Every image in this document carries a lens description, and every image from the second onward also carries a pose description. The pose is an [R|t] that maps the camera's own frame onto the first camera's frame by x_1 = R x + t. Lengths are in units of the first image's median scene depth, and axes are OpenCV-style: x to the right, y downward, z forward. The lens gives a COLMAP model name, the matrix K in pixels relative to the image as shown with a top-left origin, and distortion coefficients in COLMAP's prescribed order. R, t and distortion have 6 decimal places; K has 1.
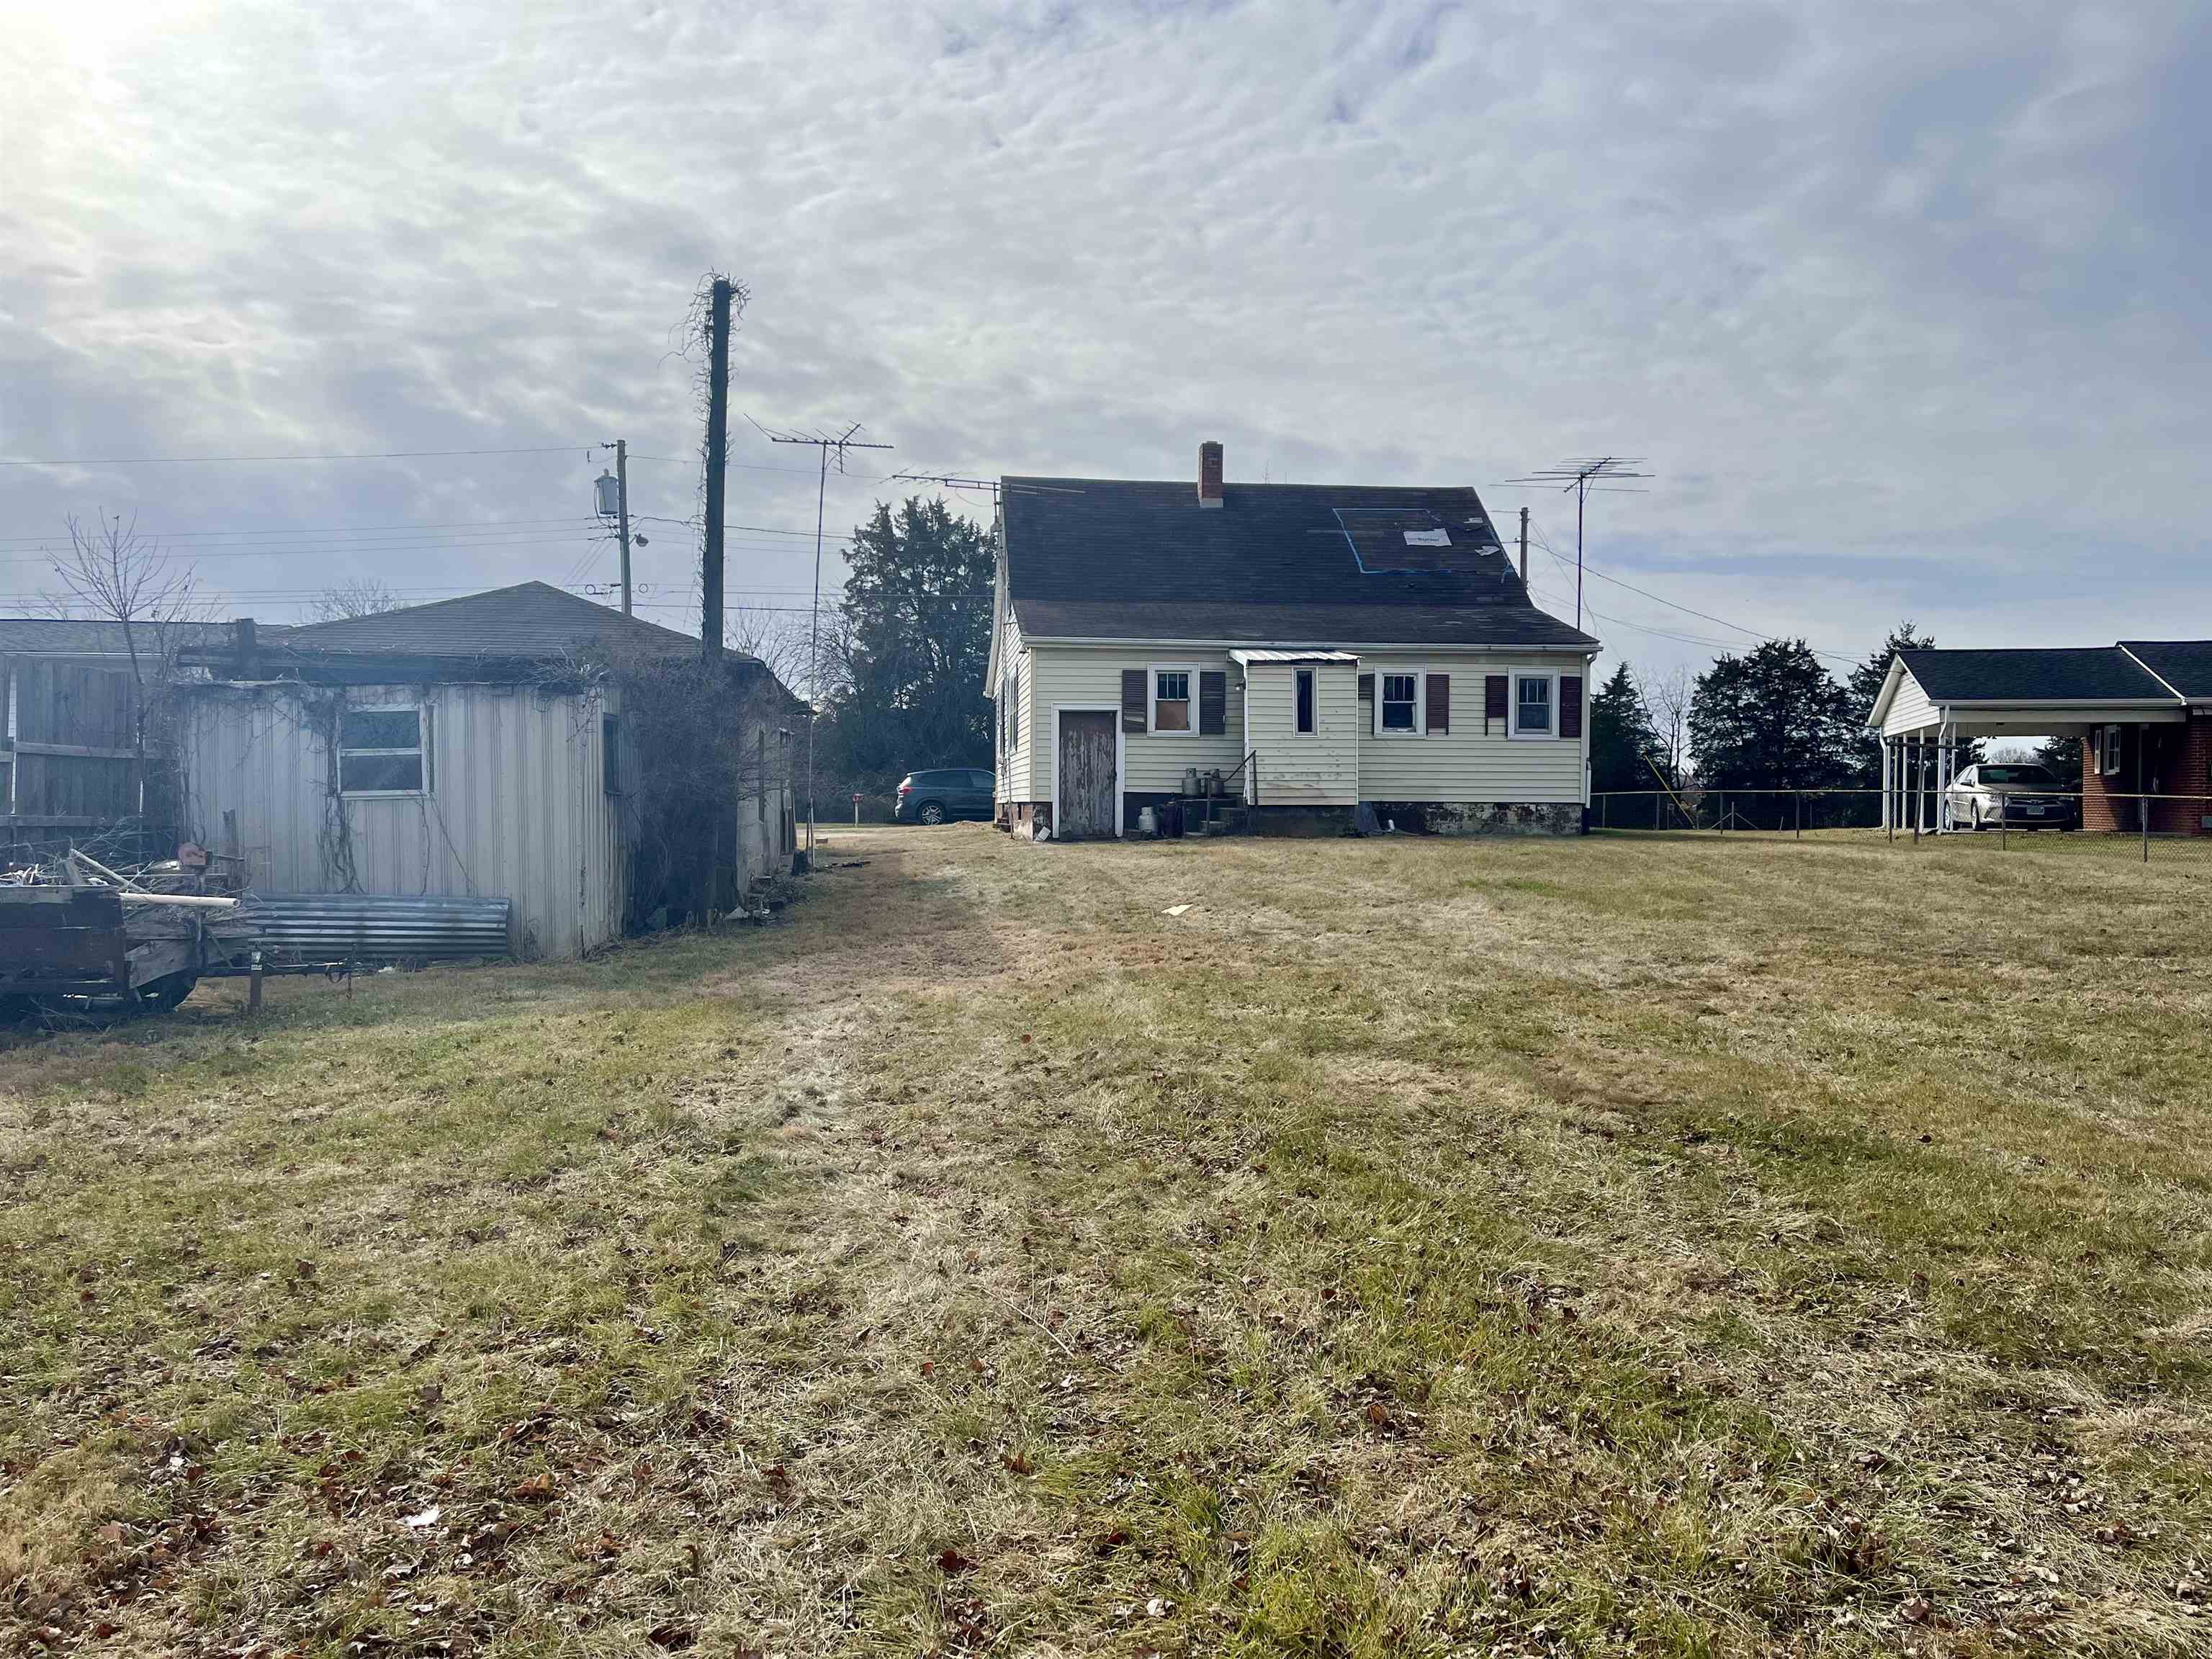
lens RADIAL K [[1684.8, 0, 1091.1], [0, 1684.8, 848.2], [0, 0, 1]] dist [0.076435, -0.094636]
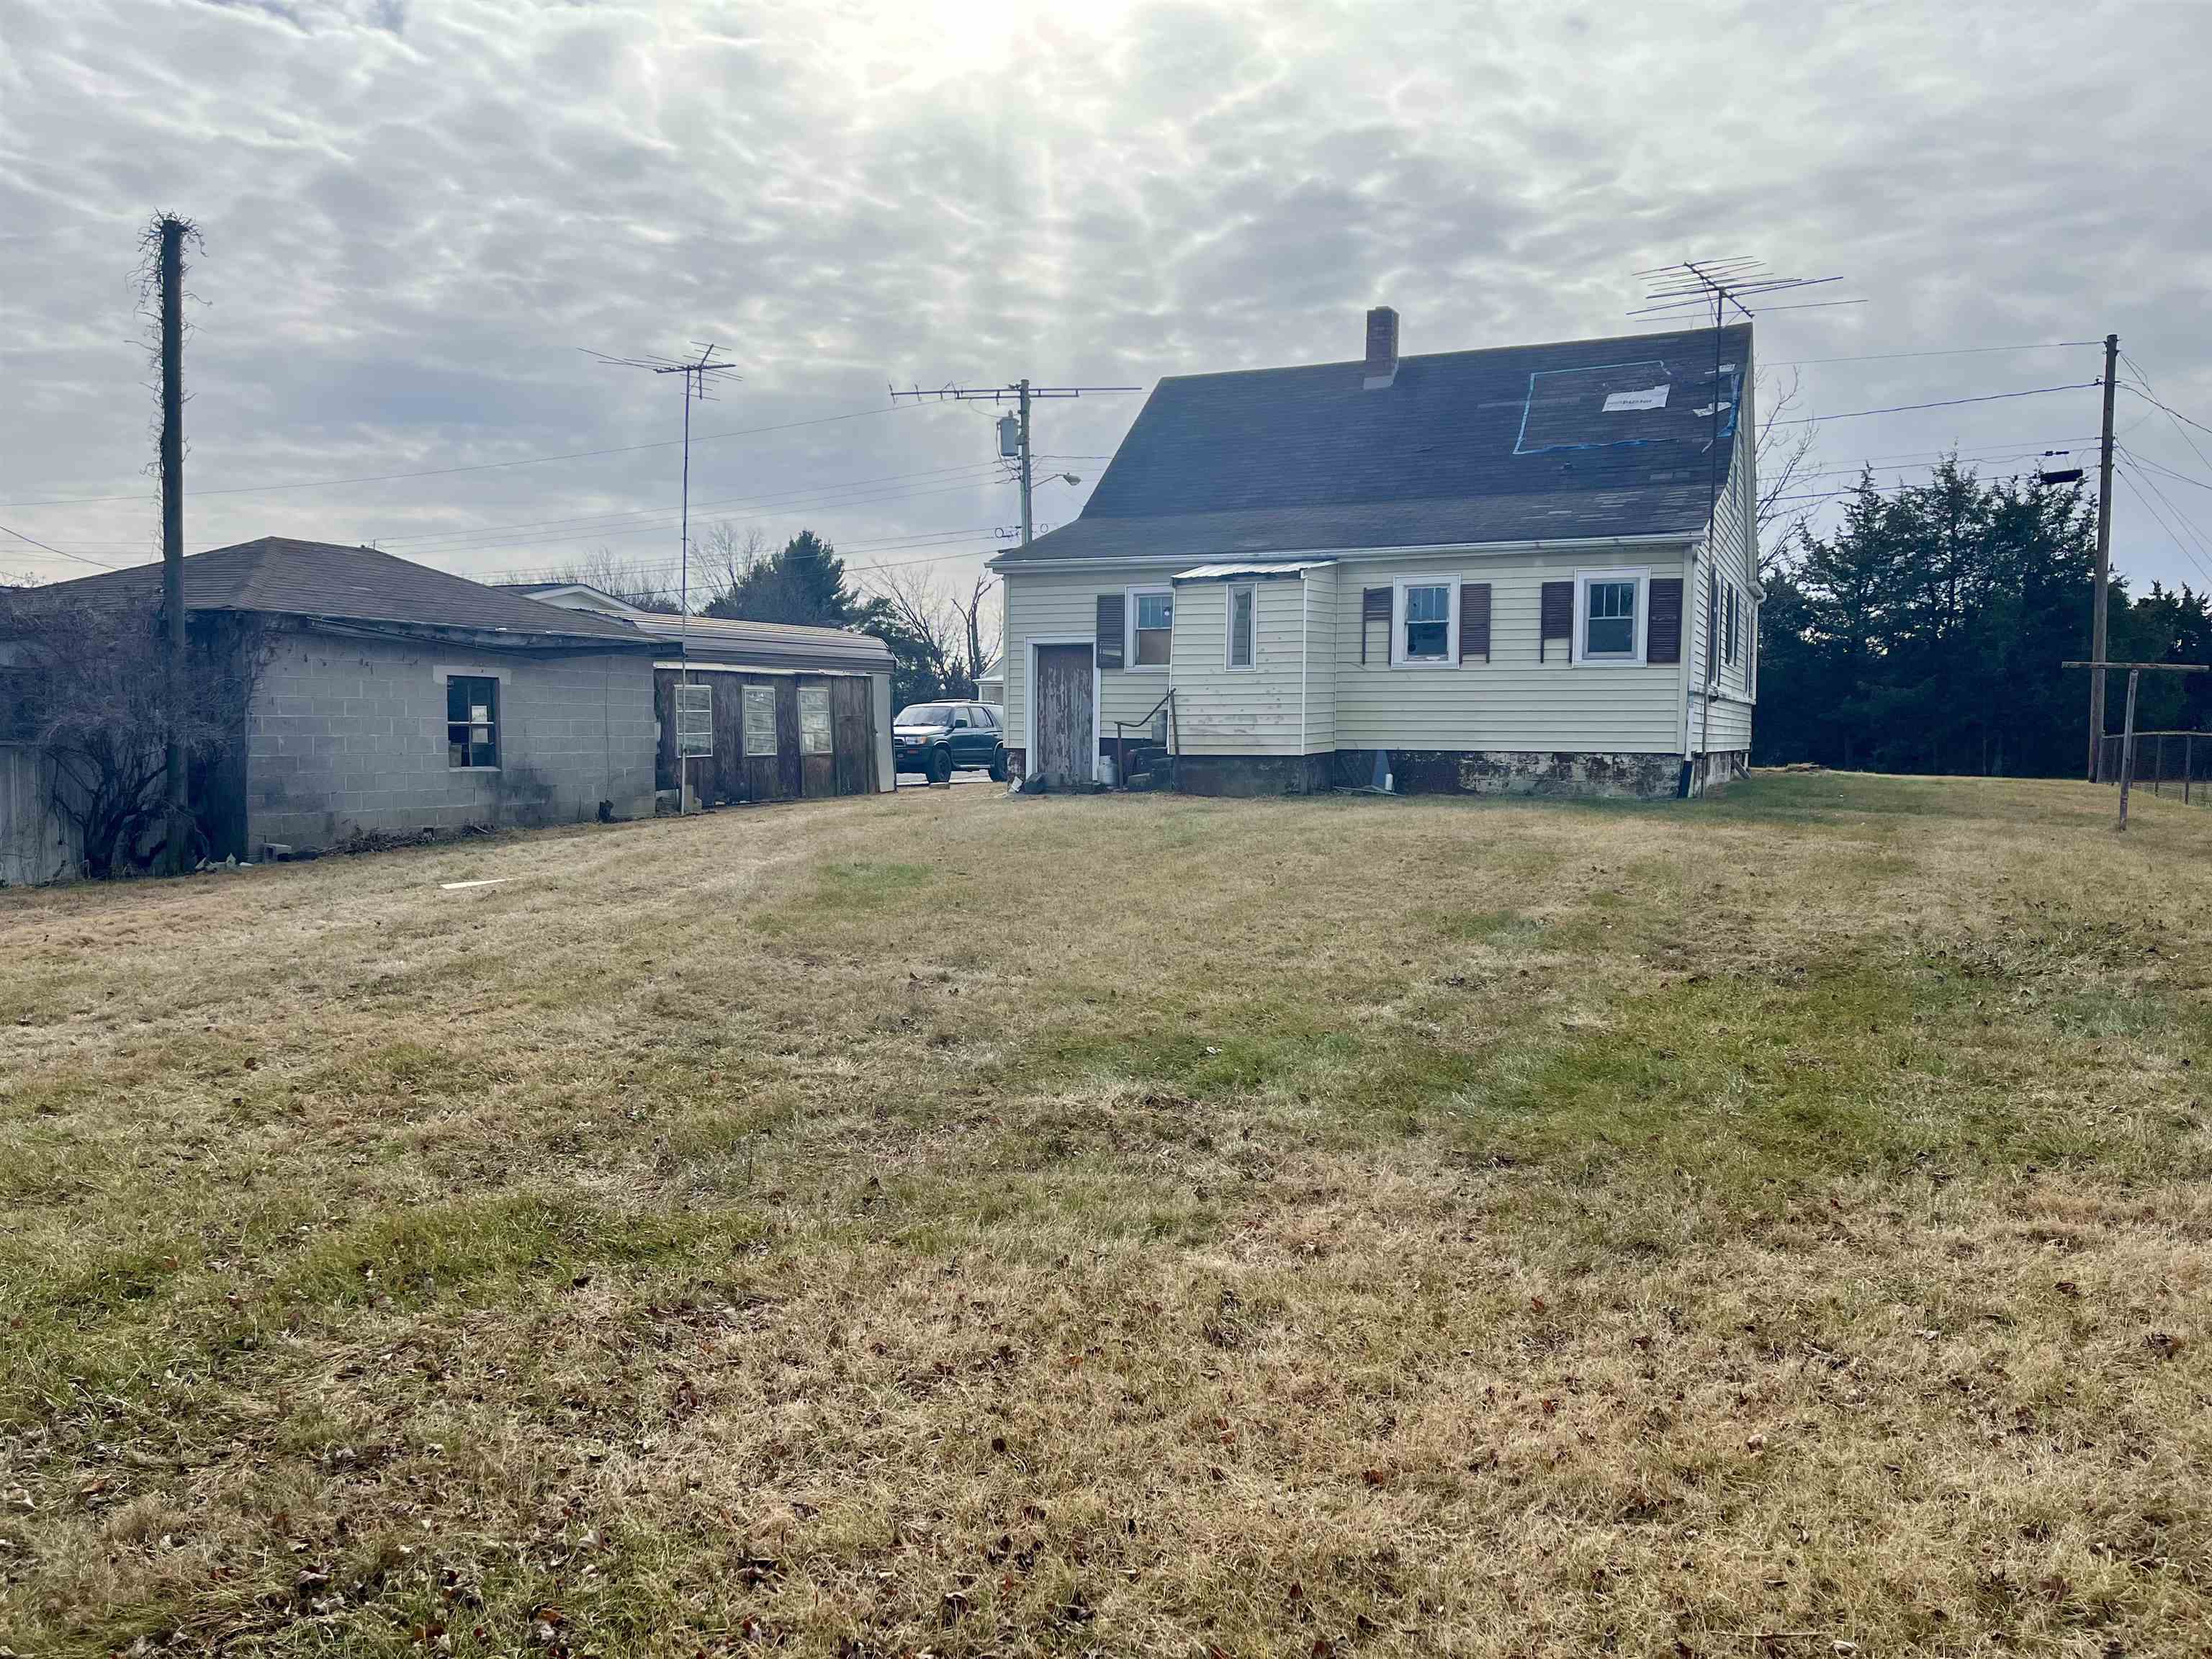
lens RADIAL K [[1684.8, 0, 1080.7], [0, 1684.8, 857.7], [0, 0, 1]] dist [0.076435, -0.094636]
pose [[0.854391, 0.039486, -0.518128, 0.462984], [-0.016084, 0.998640, 0.049583, -0.014658], [0.519381, -0.034030, 0.853865, 0.254681]]
